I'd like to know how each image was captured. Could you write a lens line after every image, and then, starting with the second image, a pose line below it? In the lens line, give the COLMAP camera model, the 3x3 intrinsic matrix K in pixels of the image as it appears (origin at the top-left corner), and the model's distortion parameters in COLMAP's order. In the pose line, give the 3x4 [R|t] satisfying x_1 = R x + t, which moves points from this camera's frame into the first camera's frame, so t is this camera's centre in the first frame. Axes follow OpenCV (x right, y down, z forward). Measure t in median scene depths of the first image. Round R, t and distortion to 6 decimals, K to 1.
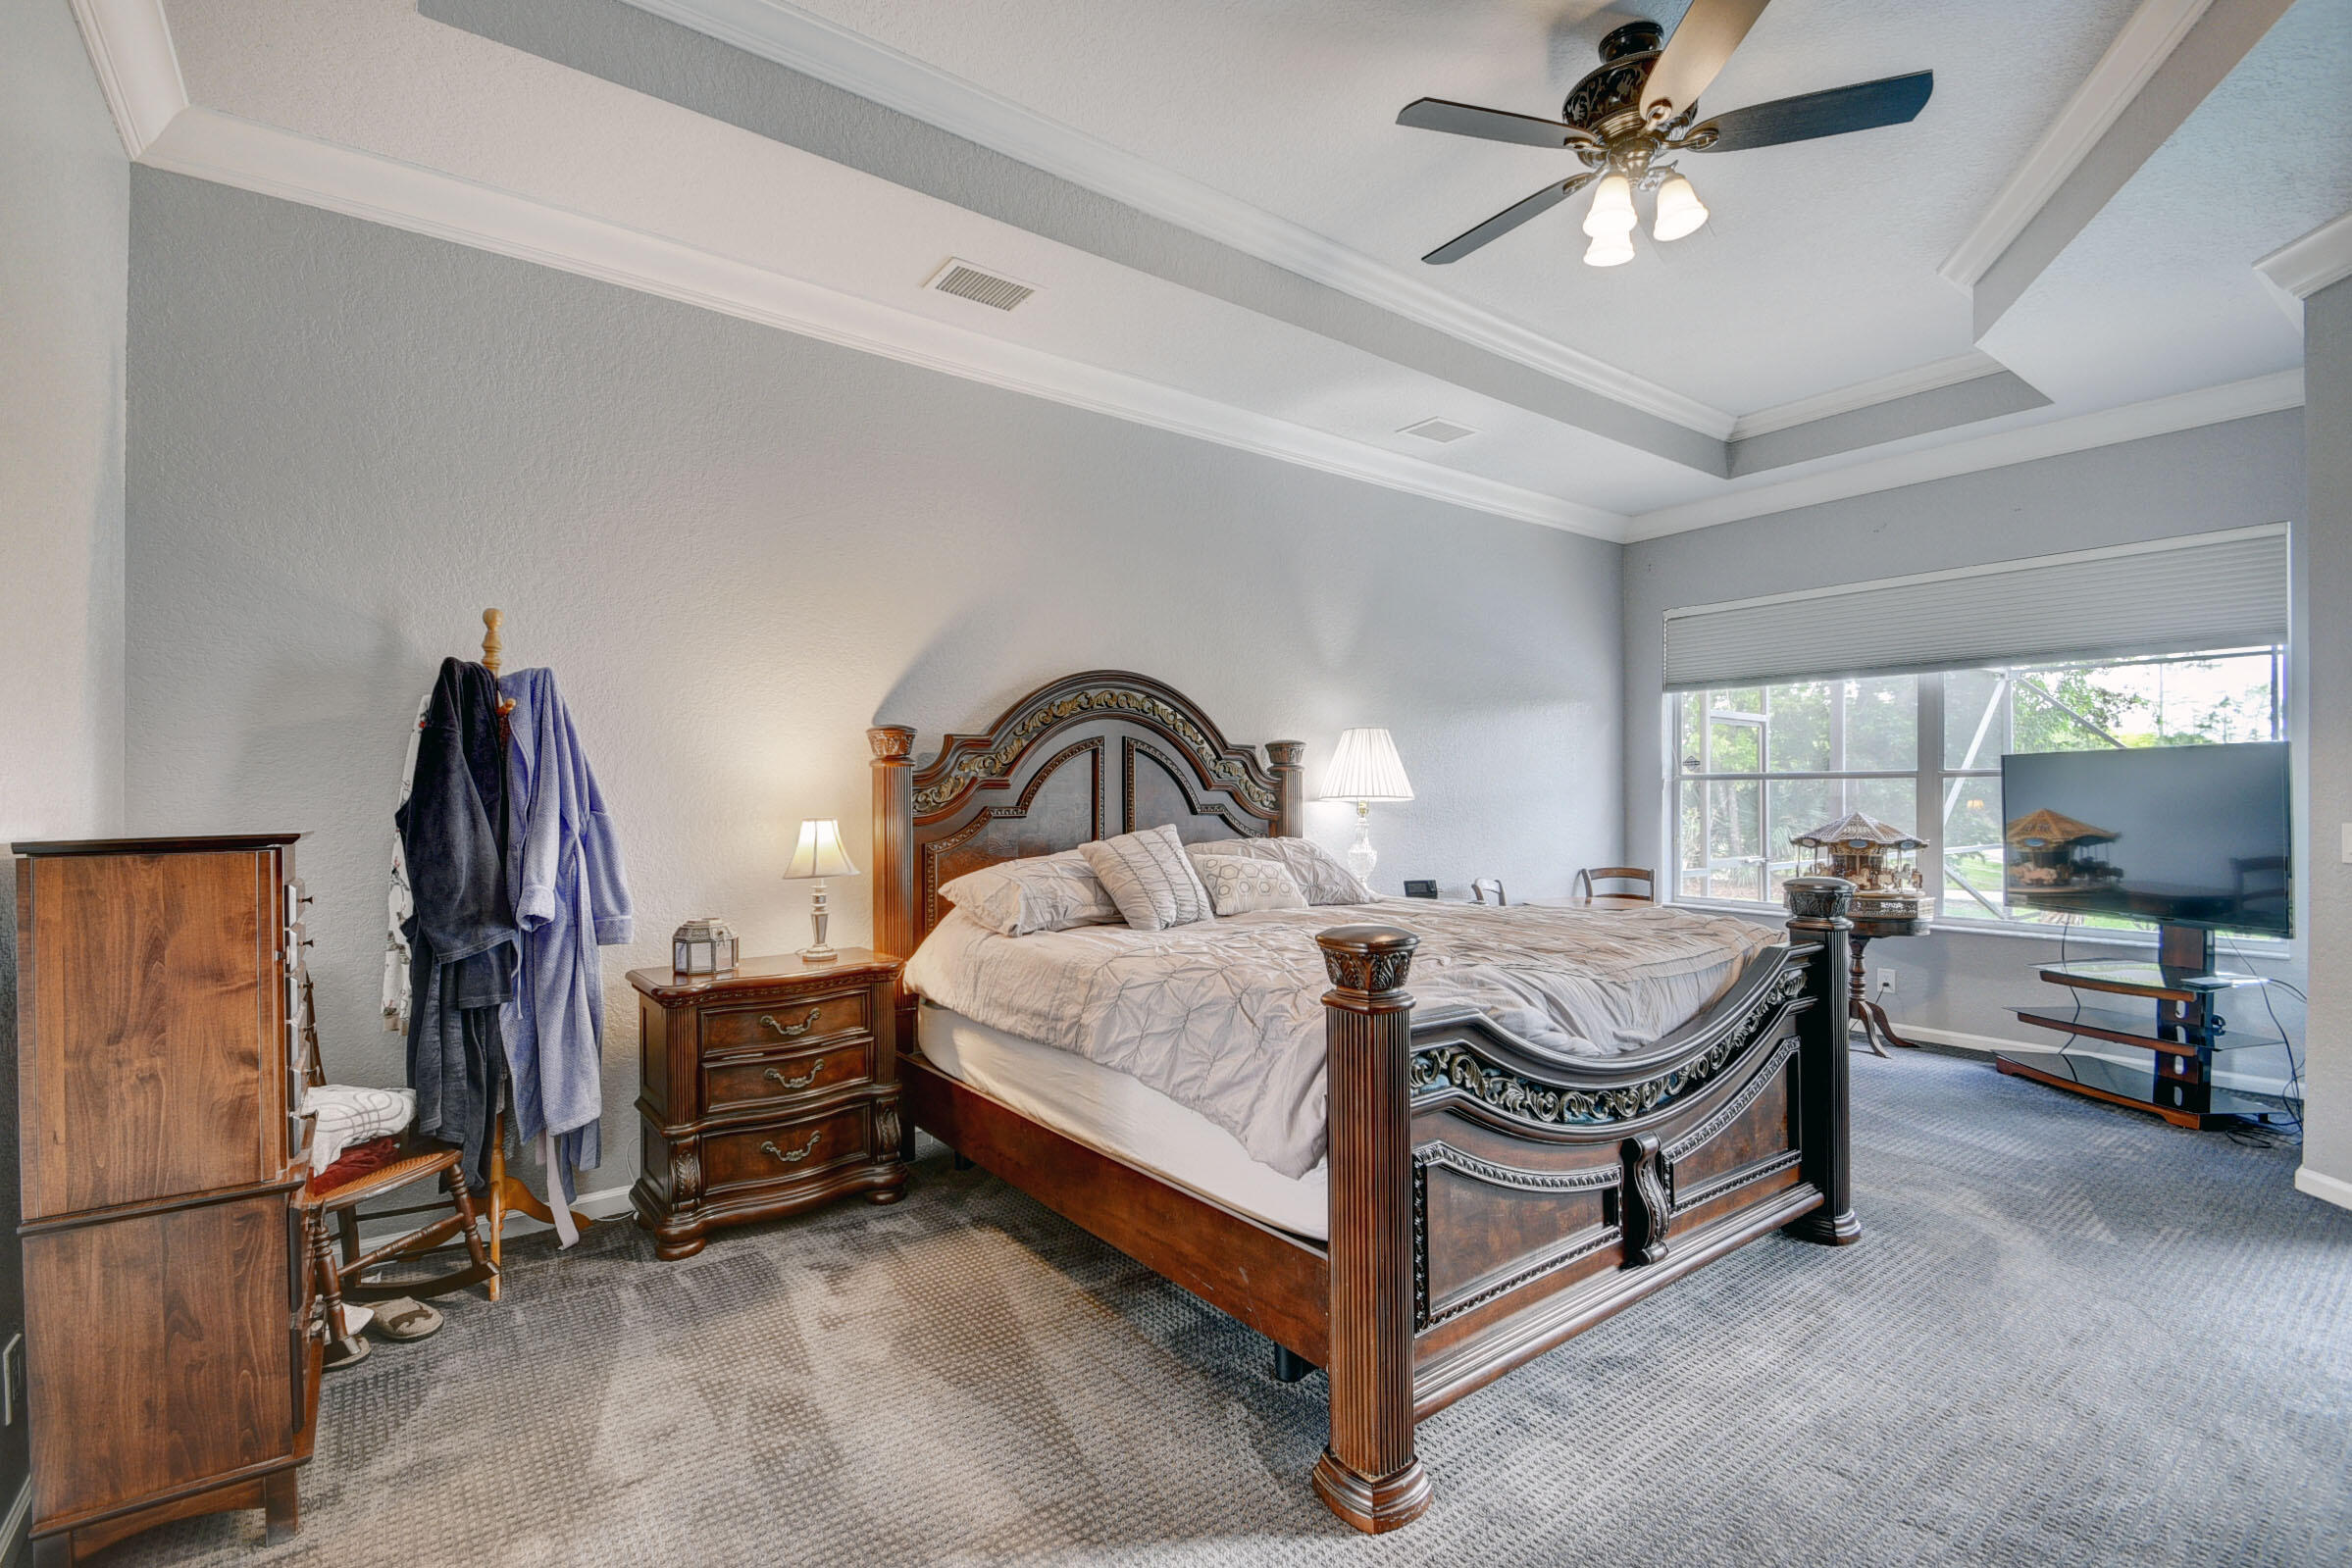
lens RADIAL K [[1014.5, 0, 1127.9], [0, 1014.5, 792.6], [0, 0, 1]] dist [0.003502, -0.018898]
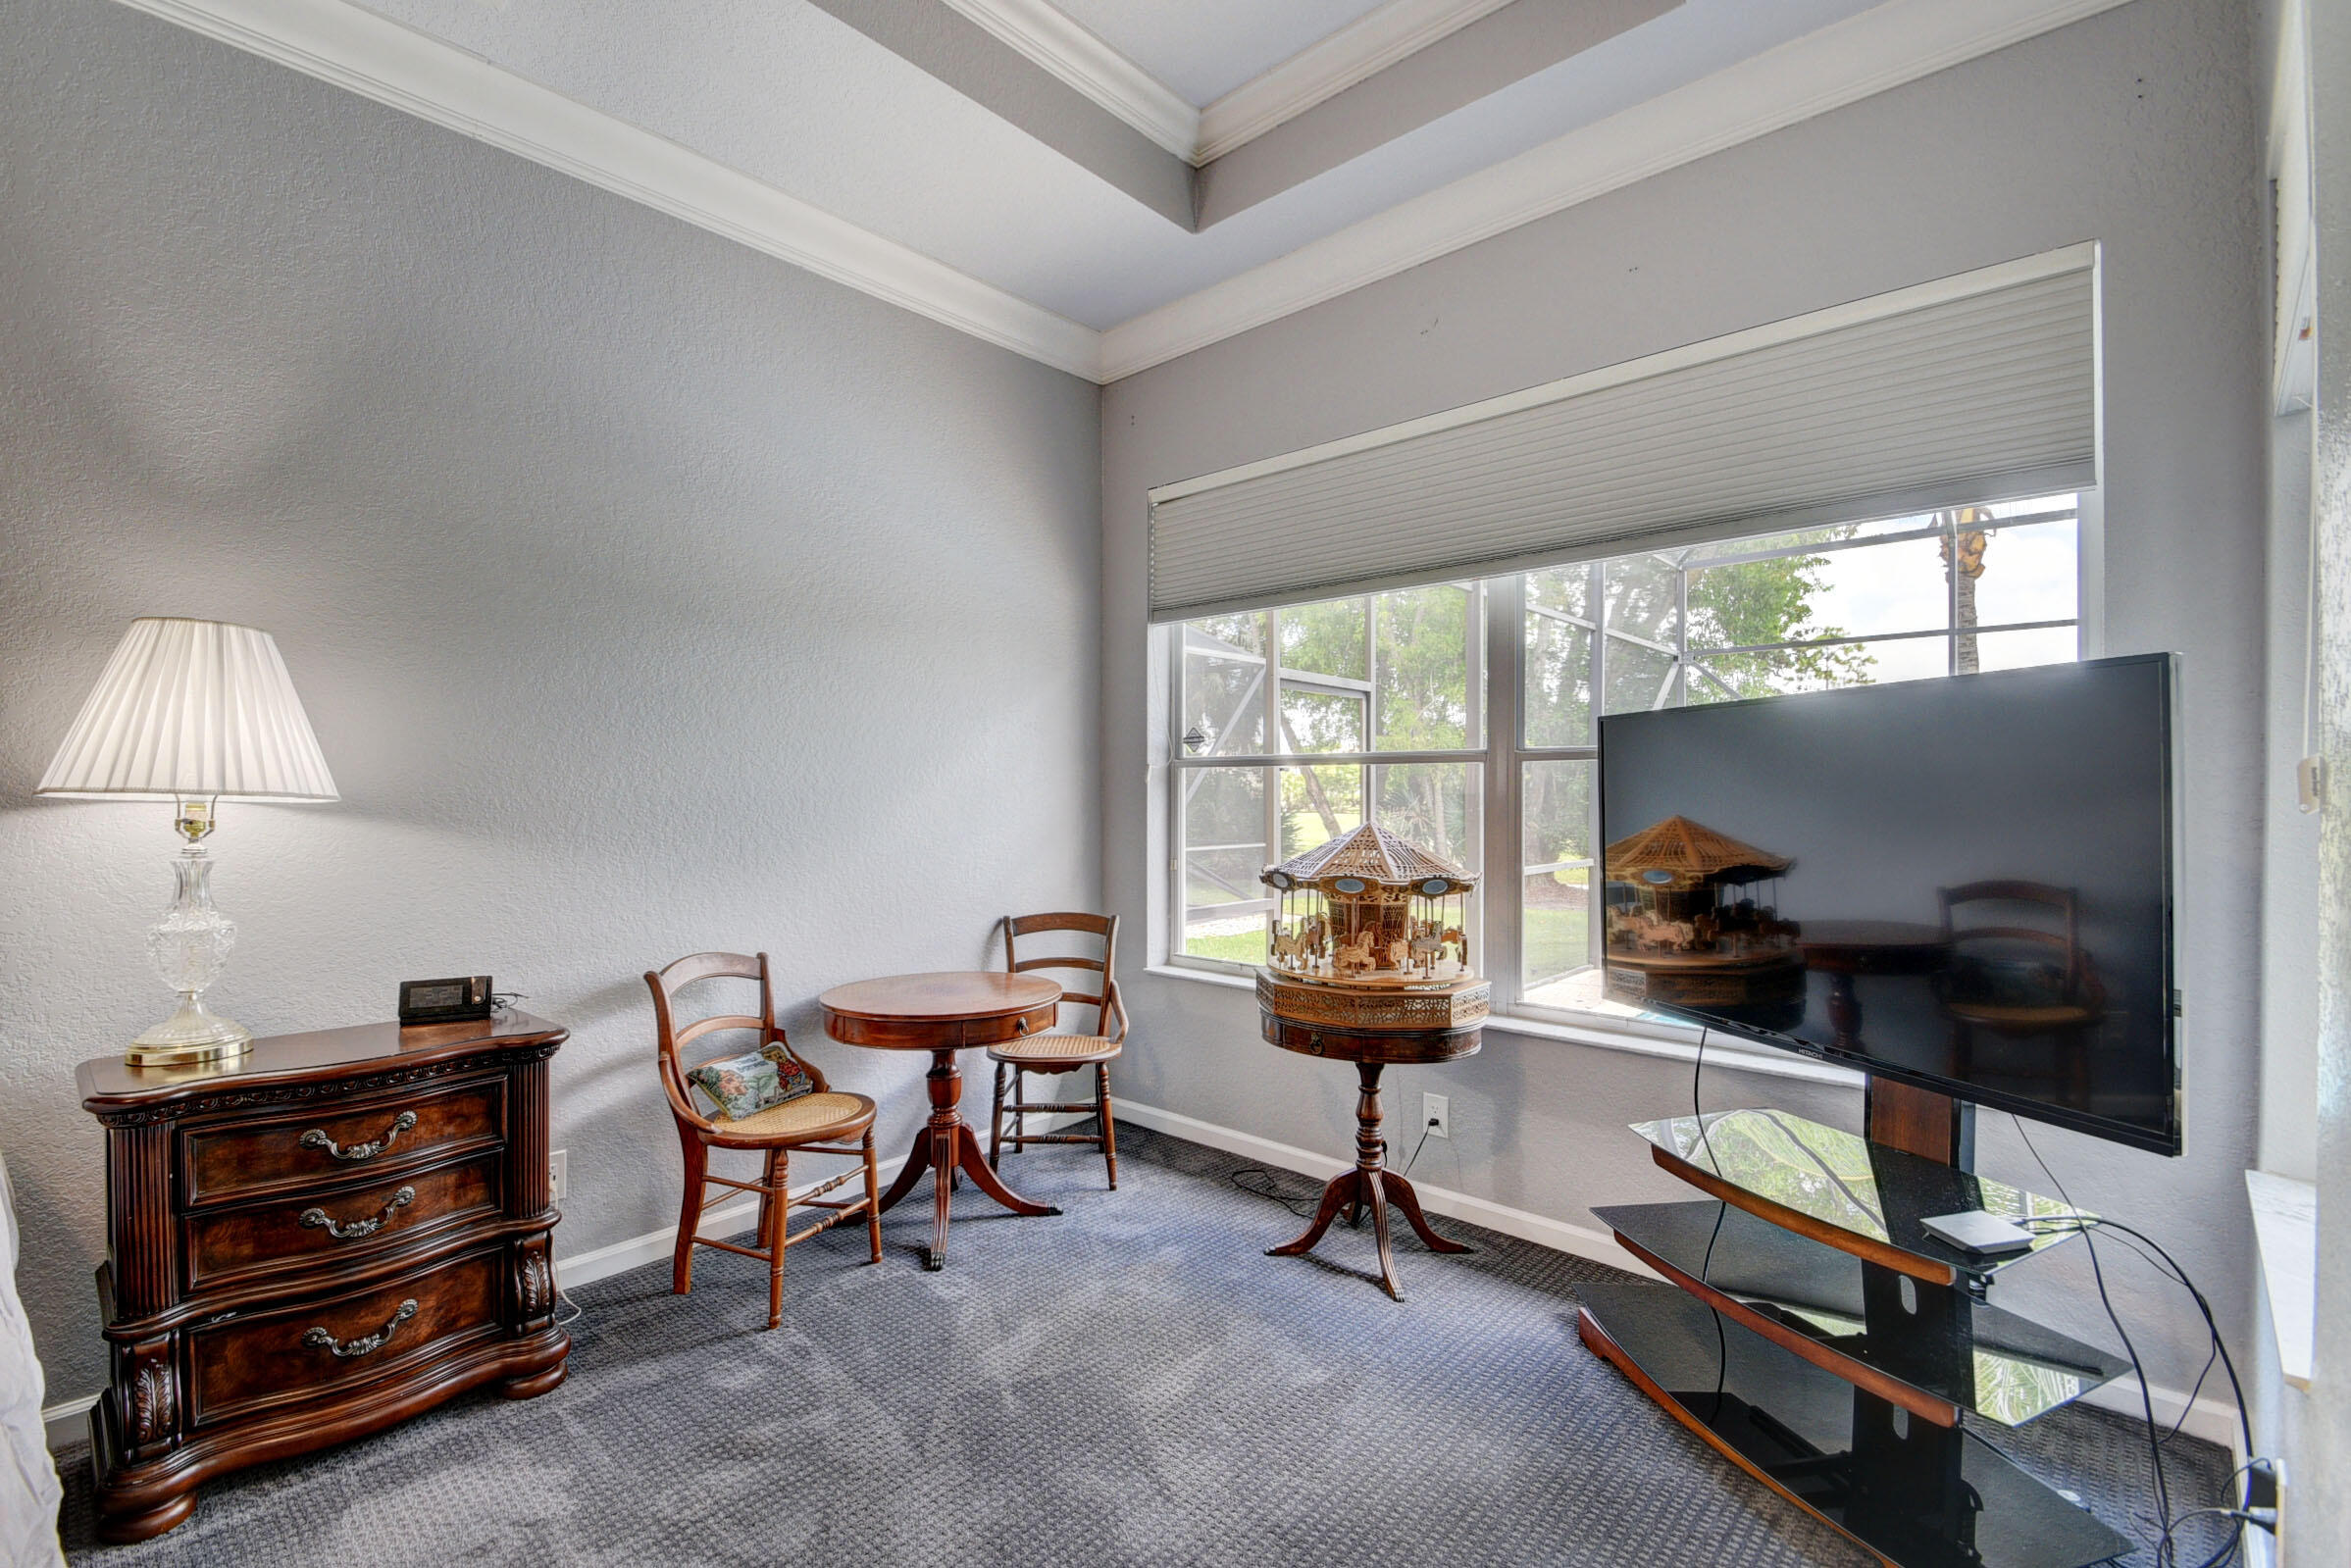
lens RADIAL K [[1032.0, 0, 1139.3], [0, 1032.0, 798.8], [0, 0, 1]] dist [0.002232, -0.010299]
pose [[0.979836, 0.000462, 0.199805, 0.500858], [-0.002117, 0.999965, 0.008065, 0.002207], [-0.199794, -0.008325, 0.979803, 0.491564]]
